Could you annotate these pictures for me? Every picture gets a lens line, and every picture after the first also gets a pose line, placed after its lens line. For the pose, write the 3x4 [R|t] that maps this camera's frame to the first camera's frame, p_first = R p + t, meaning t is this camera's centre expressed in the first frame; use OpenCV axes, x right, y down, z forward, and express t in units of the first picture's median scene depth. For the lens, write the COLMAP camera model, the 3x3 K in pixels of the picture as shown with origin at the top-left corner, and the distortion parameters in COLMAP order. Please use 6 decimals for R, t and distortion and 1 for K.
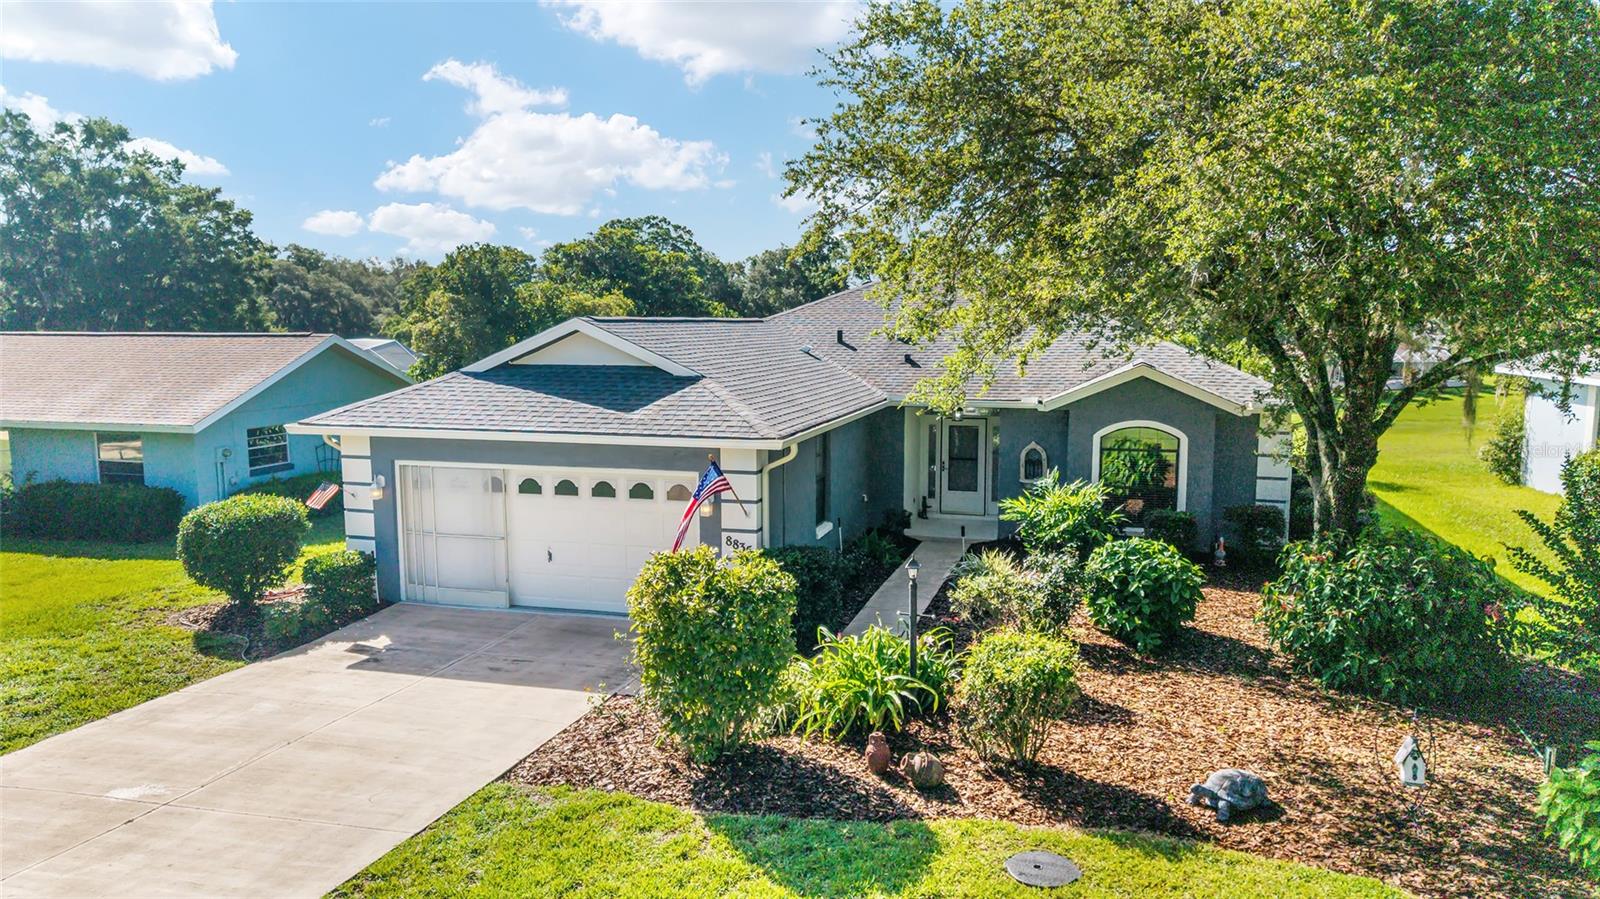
lens RADIAL K [[1098.8, 0, 795.8], [0, 1098.8, 435.9], [0, 0, 1]] dist [0.051425, -0.047463]
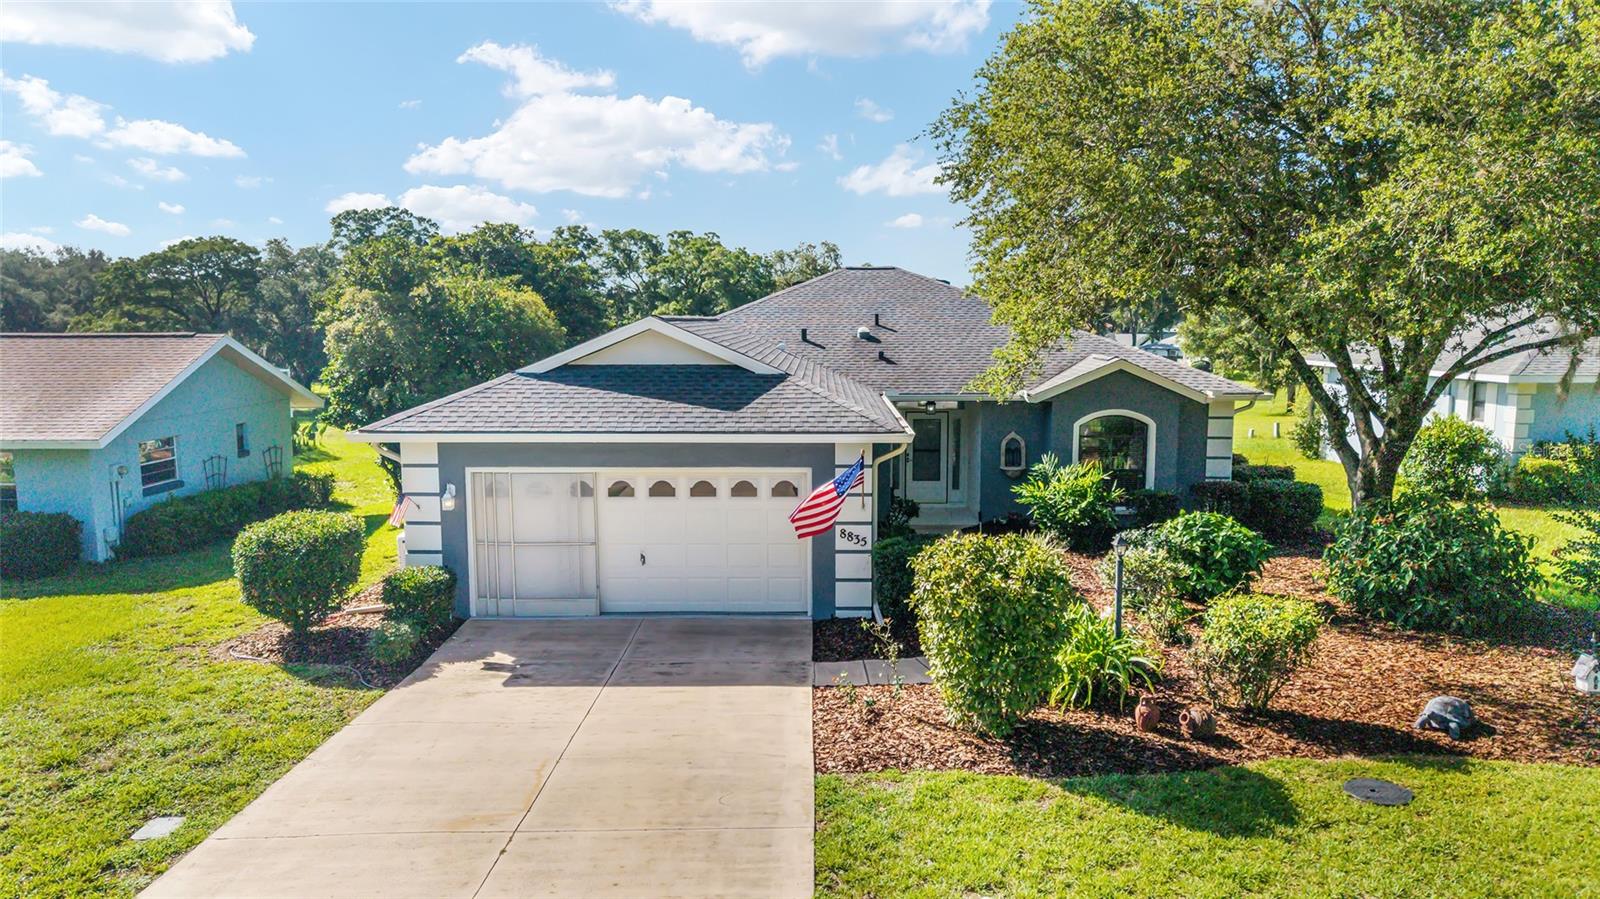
lens RADIAL K [[1097.2, 0, 800.0], [0, 1097.2, 449.5], [0, 0, 1]] dist [0.059442, -0.050683]
pose [[0.965203, -0.031433, 0.259605, -0.340193], [0.028081, 0.999468, 0.016613, -0.001131], [-0.259989, -0.008745, 0.965572, 0.020147]]
